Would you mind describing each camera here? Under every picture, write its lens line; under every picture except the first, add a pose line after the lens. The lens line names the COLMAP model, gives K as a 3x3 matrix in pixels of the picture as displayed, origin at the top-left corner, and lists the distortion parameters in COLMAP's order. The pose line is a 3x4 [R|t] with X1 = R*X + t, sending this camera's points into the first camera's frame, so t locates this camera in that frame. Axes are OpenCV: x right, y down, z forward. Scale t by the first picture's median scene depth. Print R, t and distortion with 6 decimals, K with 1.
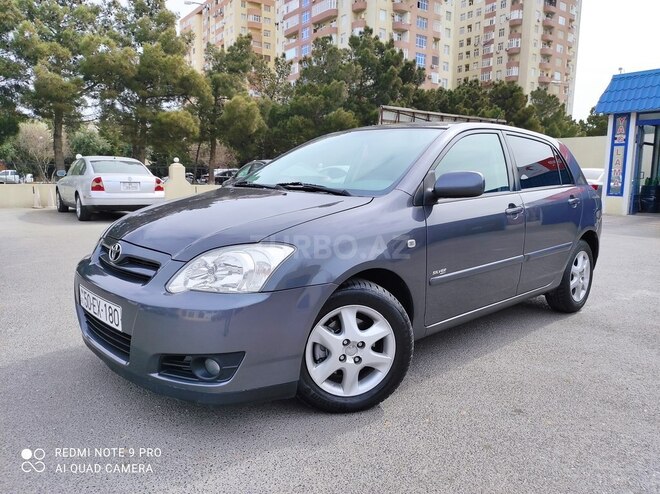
lens RADIAL K [[485.5, 0, 330.0], [0, 485.5, 247.0], [0, 0, 1]] dist [0.036663, -0.036712]
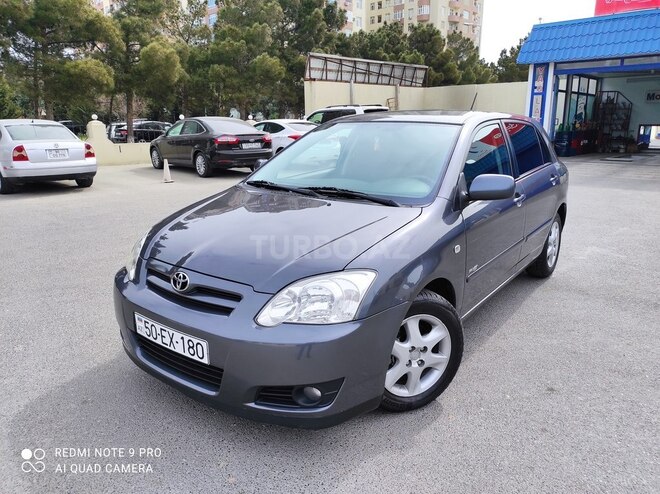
lens RADIAL K [[484.6, 0, 330.0], [0, 484.6, 247.0], [0, 0, 1]] dist [0.038819, -0.035654]
pose [[0.985297, -0.065577, 0.157763, -0.043972], [0.047491, 0.992137, 0.115800, -0.023624], [-0.164116, -0.106605, 0.980664, -0.000319]]
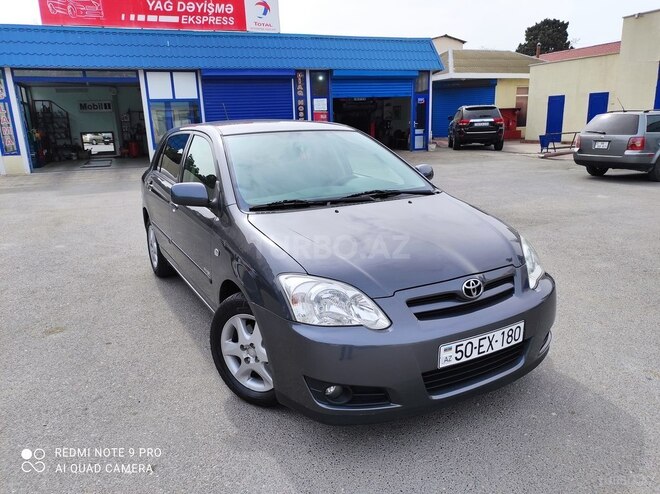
lens RADIAL K [[484.6, 0, 330.0], [0, 484.6, 247.0], [0, 0, 1]] dist [0.038819, -0.035654]
pose [[0.246877, -0.269538, 0.930807, -0.211753], [0.166942, 0.958007, 0.233137, -0.052378], [-0.954559, 0.097834, 0.281507, 0.148891]]
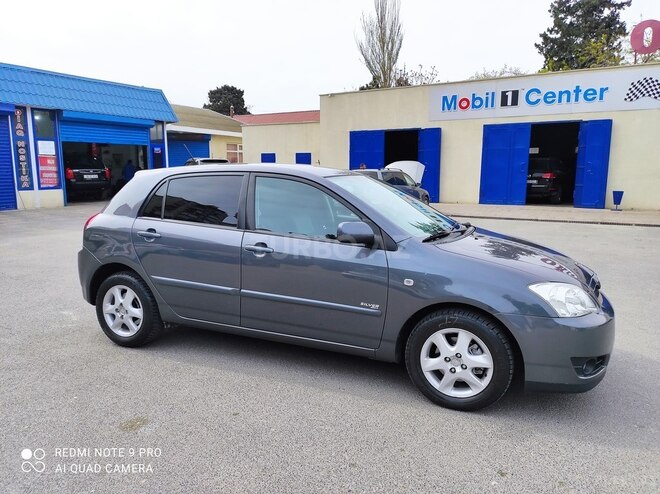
lens RADIAL K [[496.7, 0, 322.0], [0, 496.7, 246.9], [0, 0, 1]] dist [0.037010, -0.047643]
pose [[-0.388926, -0.162900, 0.906753, -0.222780], [0.114192, 0.968129, 0.222906, -0.078645], [-0.914165, 0.190238, -0.357928, 0.352322]]
